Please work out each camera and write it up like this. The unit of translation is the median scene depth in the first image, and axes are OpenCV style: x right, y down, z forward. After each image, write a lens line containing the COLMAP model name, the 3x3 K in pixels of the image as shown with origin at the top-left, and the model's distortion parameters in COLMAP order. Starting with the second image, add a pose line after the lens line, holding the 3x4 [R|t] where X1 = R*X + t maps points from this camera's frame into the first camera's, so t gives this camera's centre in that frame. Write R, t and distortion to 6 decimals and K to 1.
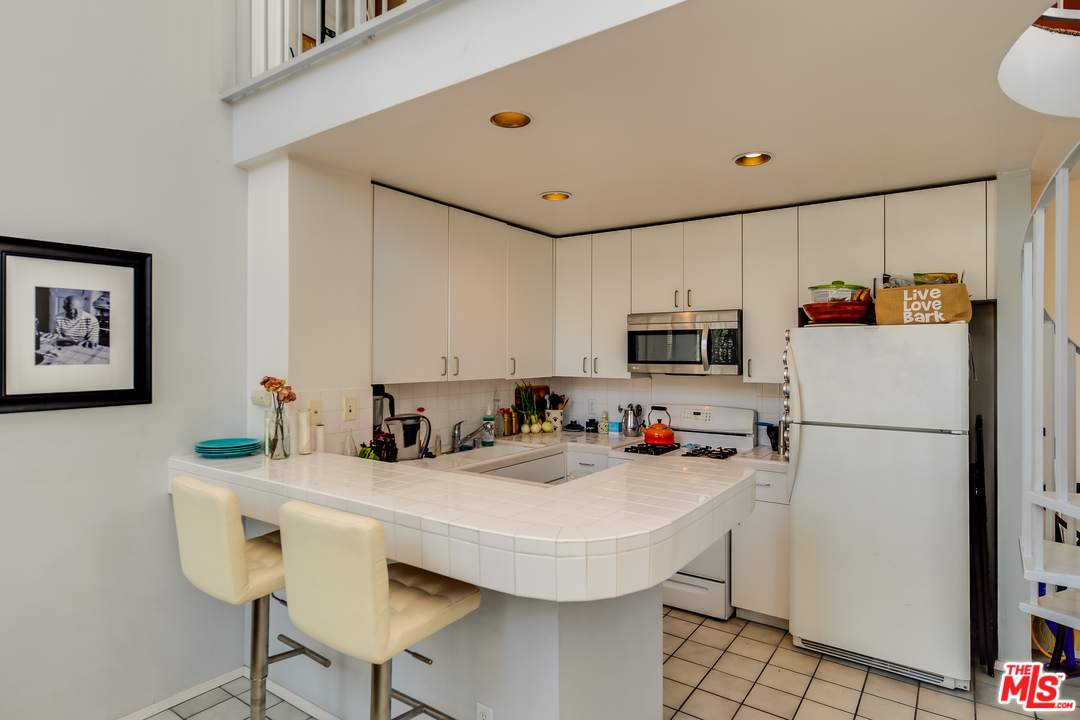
lens RADIAL K [[590.2, 0, 543.7], [0, 590.2, 353.3], [0, 0, 1]] dist [0.001261, -0.000417]
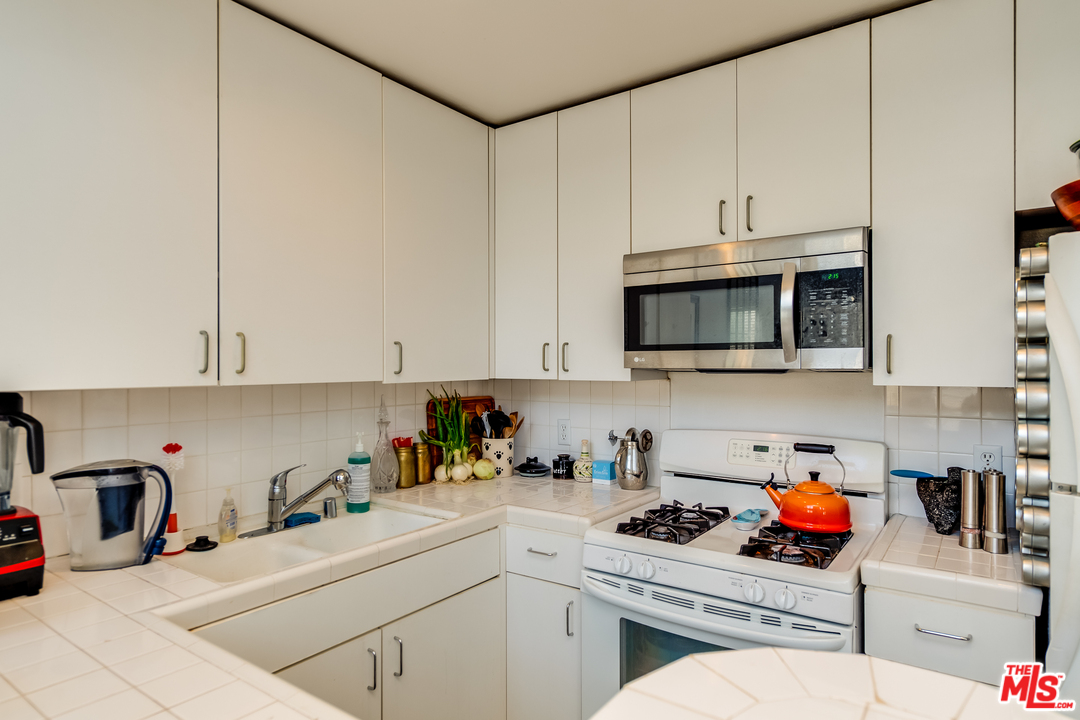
lens RADIAL K [[615.8, 0, 540.0], [0, 615.8, 360.0], [0, 0, 1]] dist [-0.000121, -0.000455]
pose [[0.999908, -0.005617, -0.012344, 0.075163], [0.005545, 0.999968, -0.005838, 0.027280], [0.012377, 0.005769, 0.999907, 0.460867]]
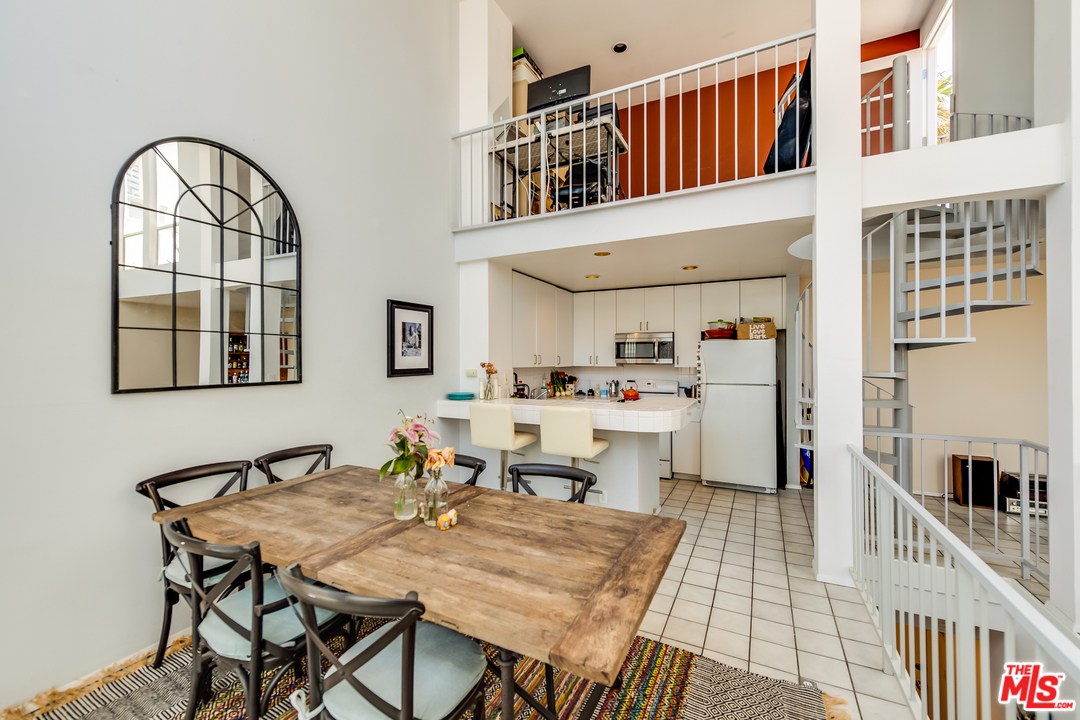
lens RADIAL K [[432.0, 0, 540.0], [0, 432.0, 360.0], [0, 0, 1]] dist [0.001198, -0.000390]
pose [[0.990068, -0.003107, 0.140558, -0.305931], [0.002762, 0.999993, 0.002644, 0.016836], [-0.140565, -0.002230, 0.990069, -0.388190]]
